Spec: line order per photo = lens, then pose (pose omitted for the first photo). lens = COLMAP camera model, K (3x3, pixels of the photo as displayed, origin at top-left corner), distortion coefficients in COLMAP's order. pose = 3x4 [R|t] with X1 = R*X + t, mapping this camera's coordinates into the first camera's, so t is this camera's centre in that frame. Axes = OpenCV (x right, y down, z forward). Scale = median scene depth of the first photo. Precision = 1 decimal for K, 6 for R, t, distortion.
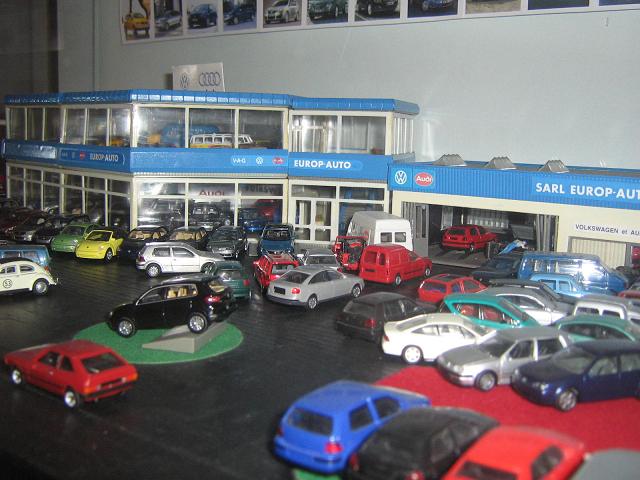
lens RADIAL K [[757.0, 0, 320.8], [0, 757.0, 218.9], [0, 0, 1]] dist [-0.117845, 0.068681]
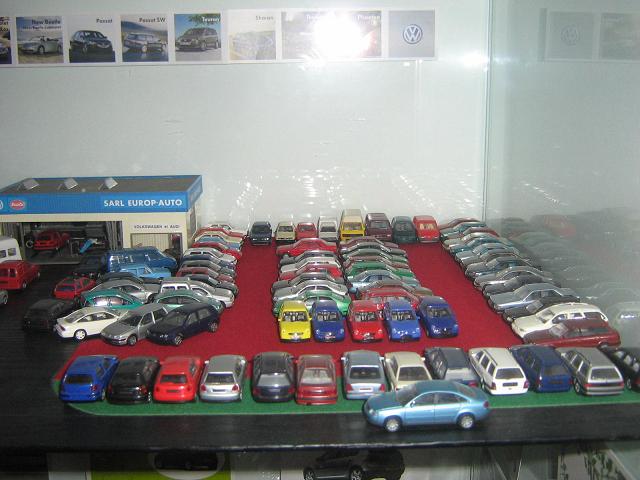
lens RADIAL K [[757.0, 0, 320.8], [0, 757.0, 218.9], [0, 0, 1]] dist [-0.117845, 0.068681]
pose [[0.775951, -0.148494, 0.613066, -0.219028], [0.100012, 0.988565, 0.112861, -0.103730], [-0.622815, -0.026260, 0.781928, -0.312325]]
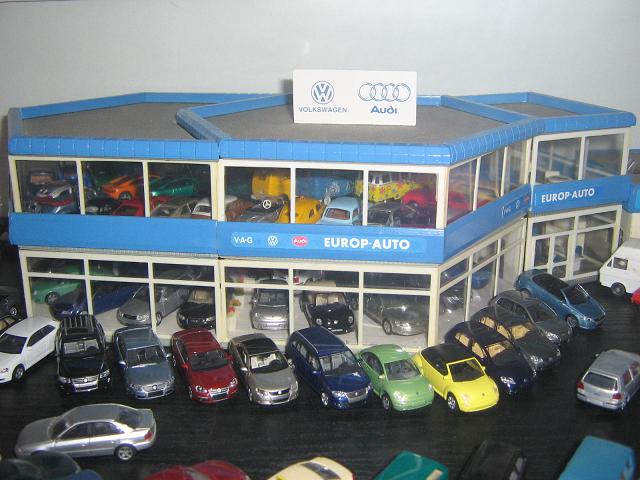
lens RADIAL K [[757.0, 0, 320.8], [0, 757.0, 218.9], [0, 0, 1]] dist [-0.117845, 0.068681]
pose [[0.792675, -0.203920, 0.574528, -0.641949], [0.097318, 0.972639, 0.210955, -0.227078], [-0.601826, -0.111307, 0.790832, 0.446498]]
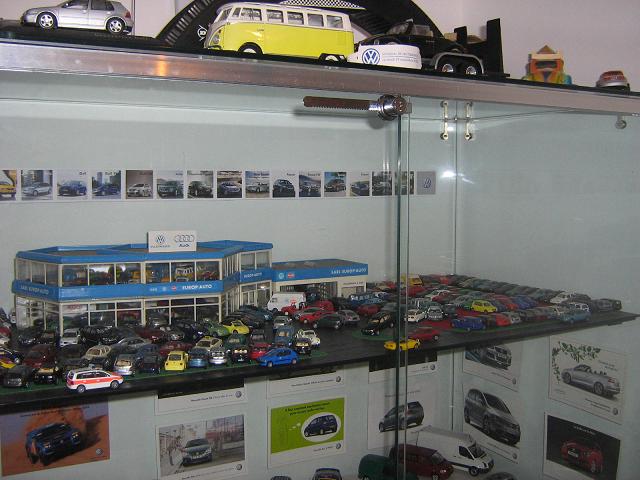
lens RADIAL K [[757.0, 0, 320.8], [0, 757.0, 218.9], [0, 0, 1]] dist [-0.117845, 0.068681]
pose [[0.382292, -0.071178, 0.921296, -1.763722], [0.119618, 0.992452, 0.027040, -0.245781], [-0.916267, 0.099866, 0.387920, -0.055567]]
